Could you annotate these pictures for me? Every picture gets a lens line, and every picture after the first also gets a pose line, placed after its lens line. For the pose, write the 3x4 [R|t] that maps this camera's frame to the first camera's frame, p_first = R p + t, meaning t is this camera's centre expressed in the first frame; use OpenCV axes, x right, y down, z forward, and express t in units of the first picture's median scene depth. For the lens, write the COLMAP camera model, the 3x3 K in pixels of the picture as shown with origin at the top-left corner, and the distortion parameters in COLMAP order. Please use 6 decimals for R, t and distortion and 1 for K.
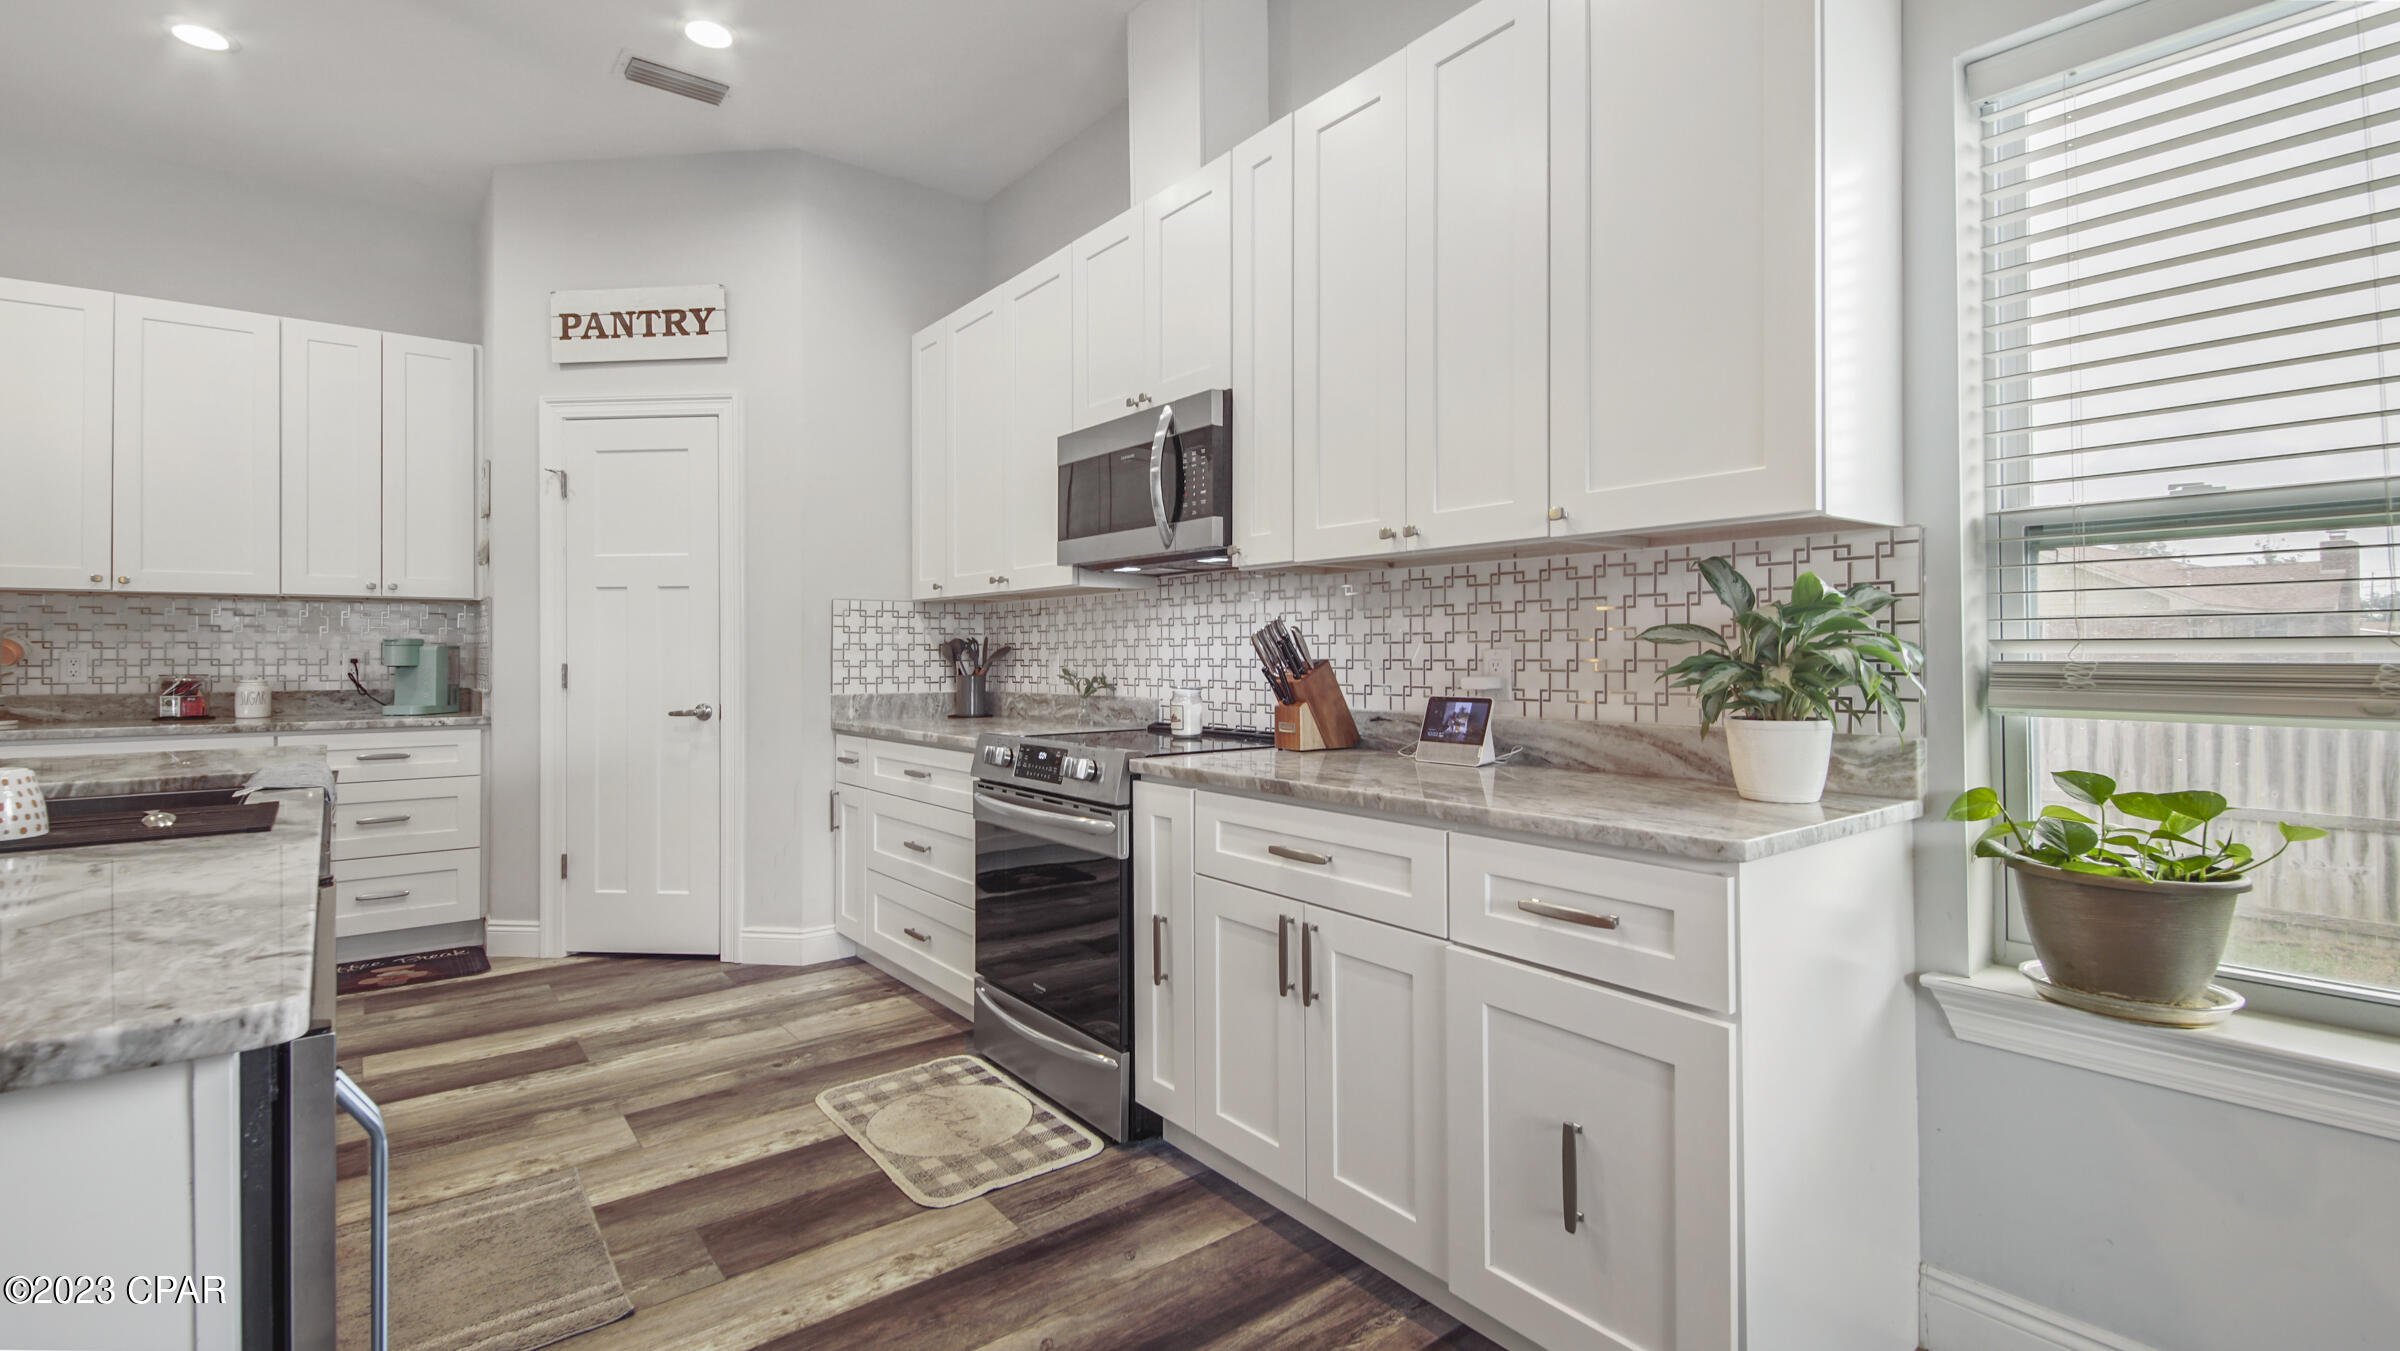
lens RADIAL K [[1085.8, 0, 1180.6], [0, 1085.8, 653.4], [0, 0, 1]] dist [0.019429, -0.010303]
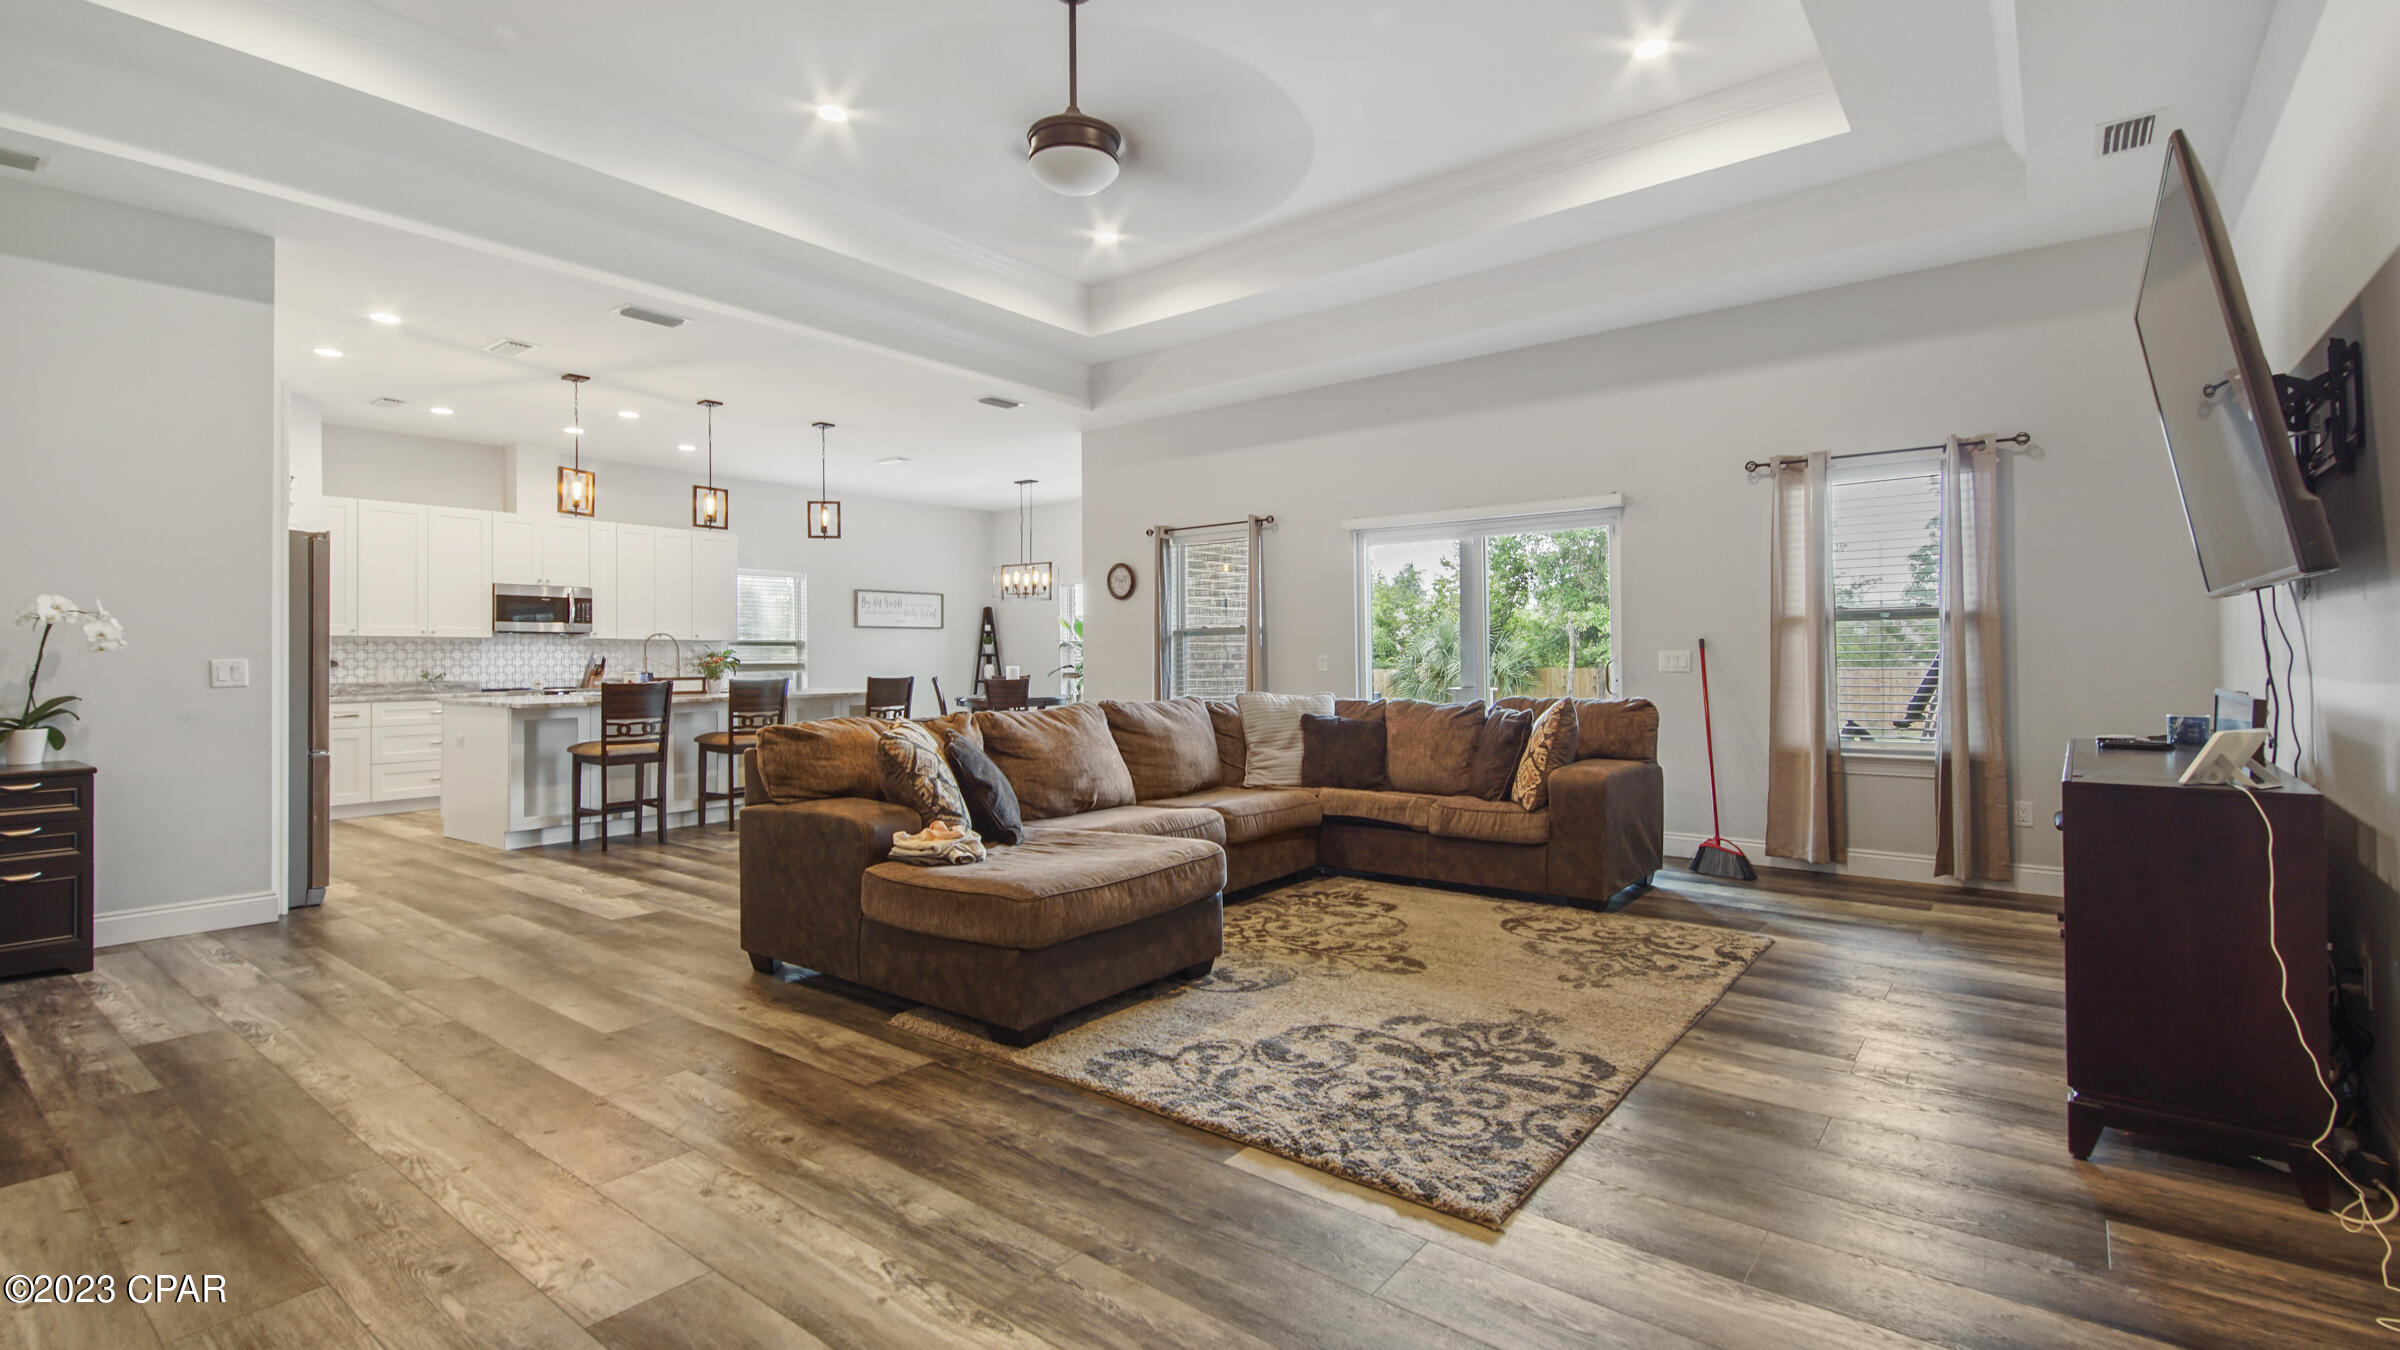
lens RADIAL K [[1085.8, 0, 1199.1], [0, 1085.8, 663.6], [0, 0, 1]] dist [0.019429, -0.010303]
pose [[-0.228442, 0.003683, 0.973550, -3.713852], [0.002784, 0.999991, -0.003130, 0.017807], [-0.973553, 0.001996, -0.228451, -0.105182]]
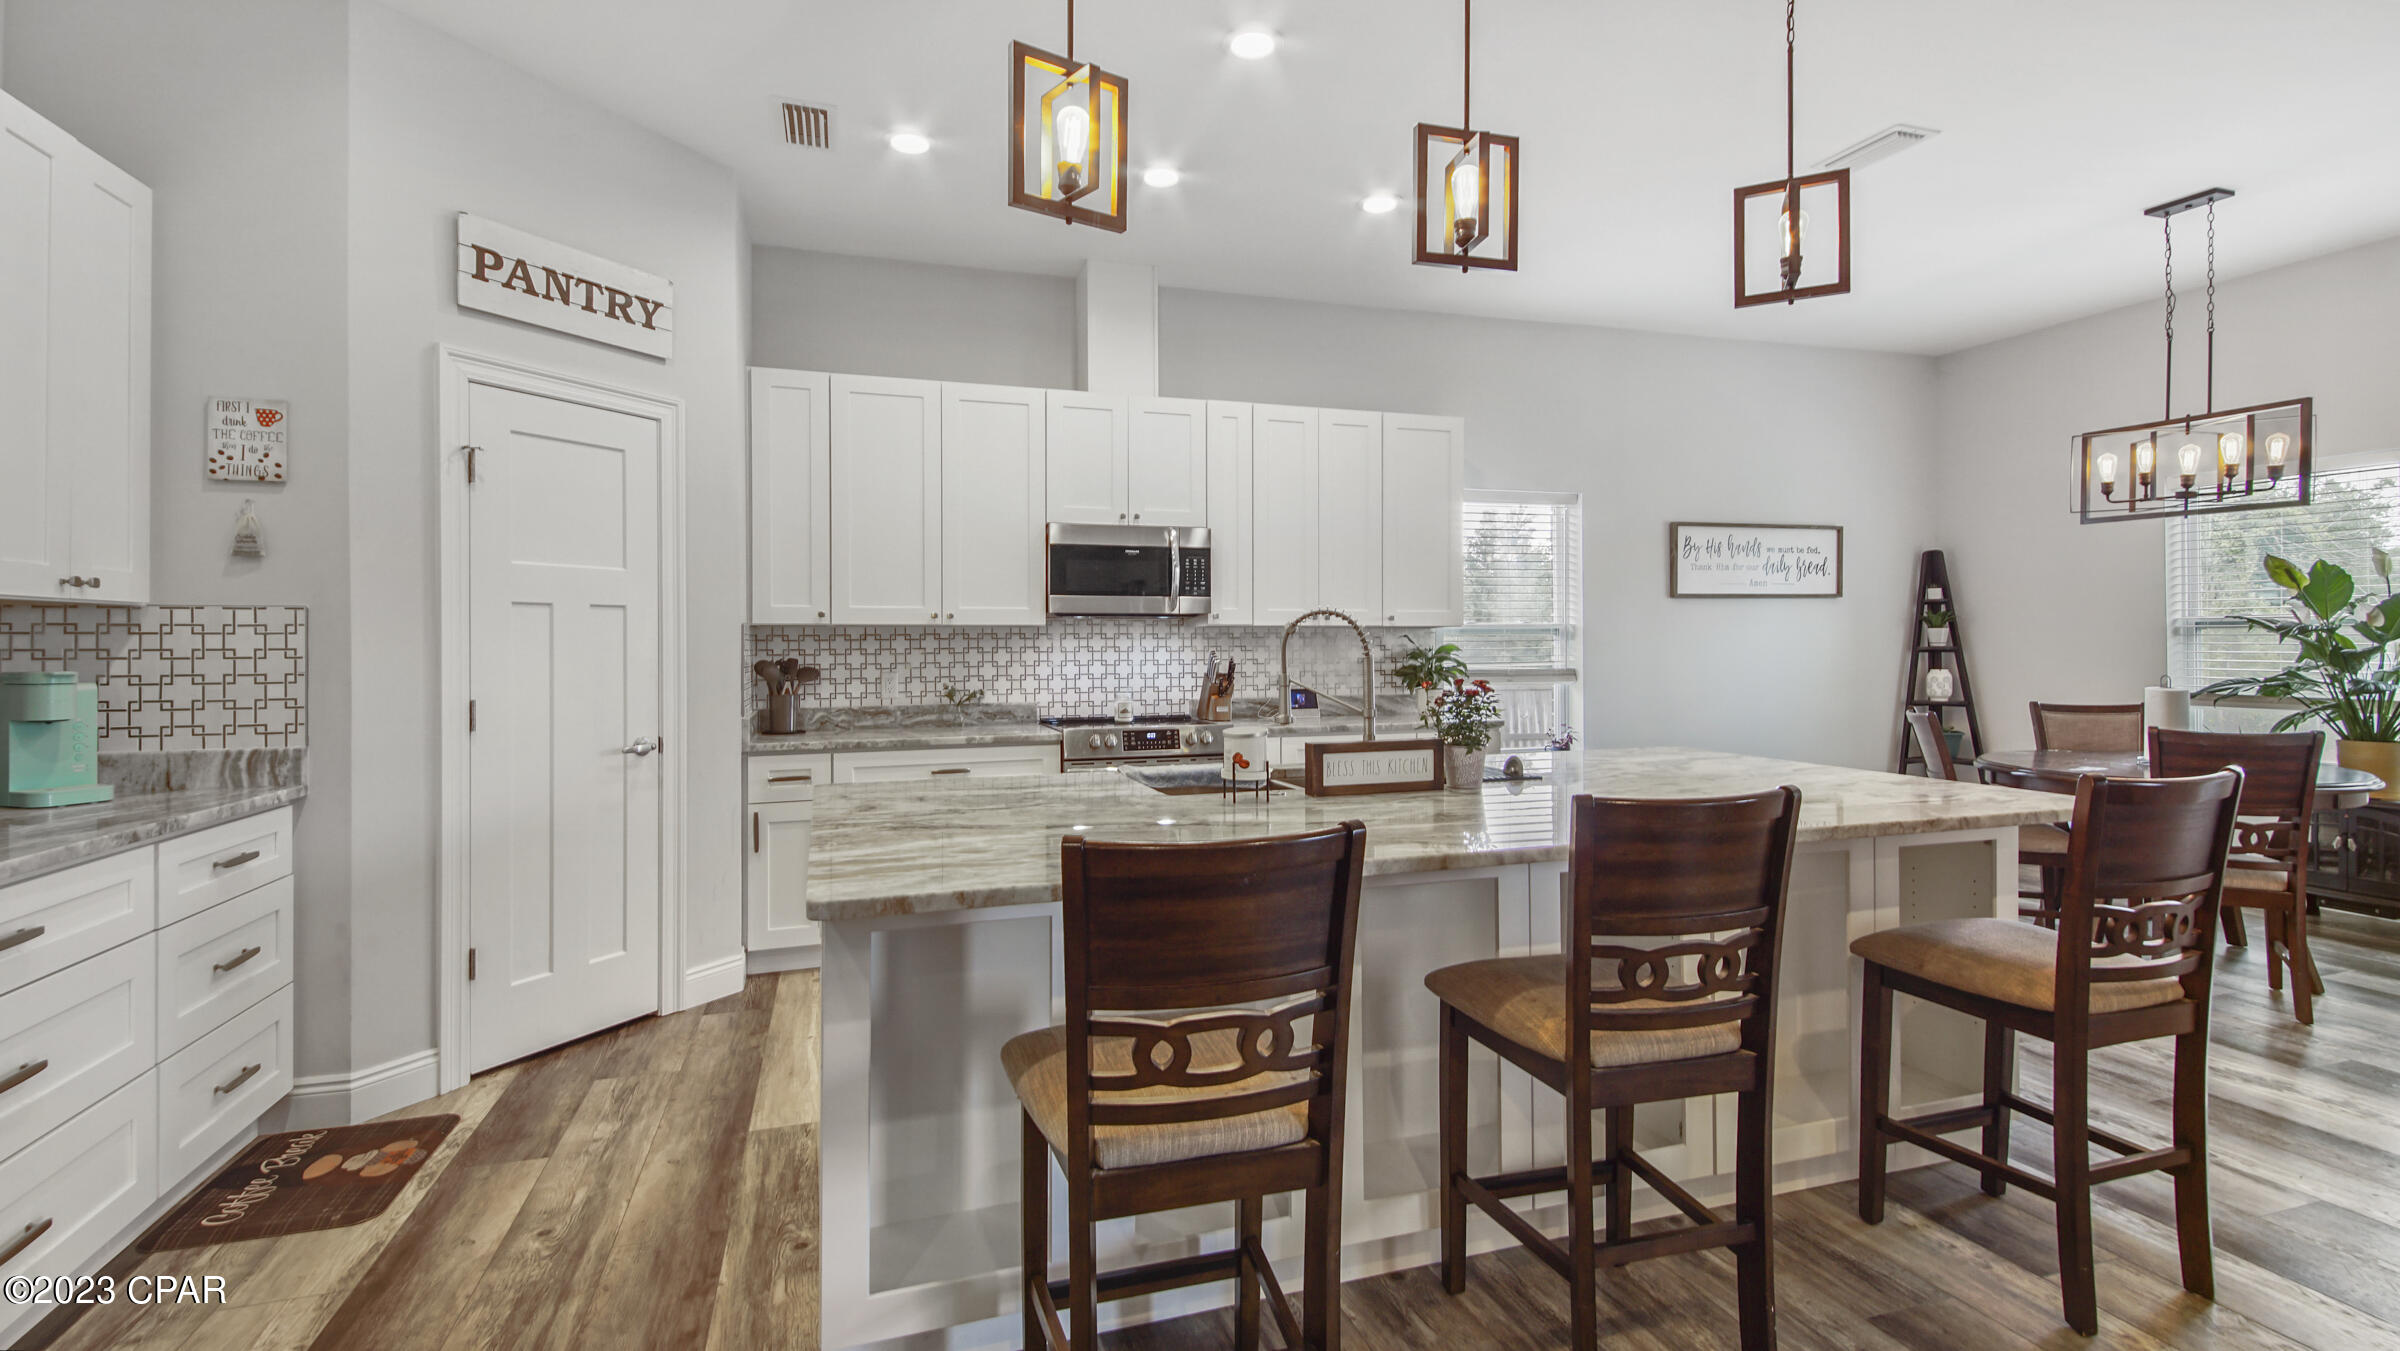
lens RADIAL K [[1079.2, 0, 1251.2], [0, 1079.2, 646.9], [0, 0, 1]] dist [-0.001632, -0.001987]
pose [[0.299101, 0.002644, 0.954218, -1.643955], [0.001569, 0.999993, -0.003262, -0.034755], [-0.954220, 0.002473, 0.299095, 0.367246]]
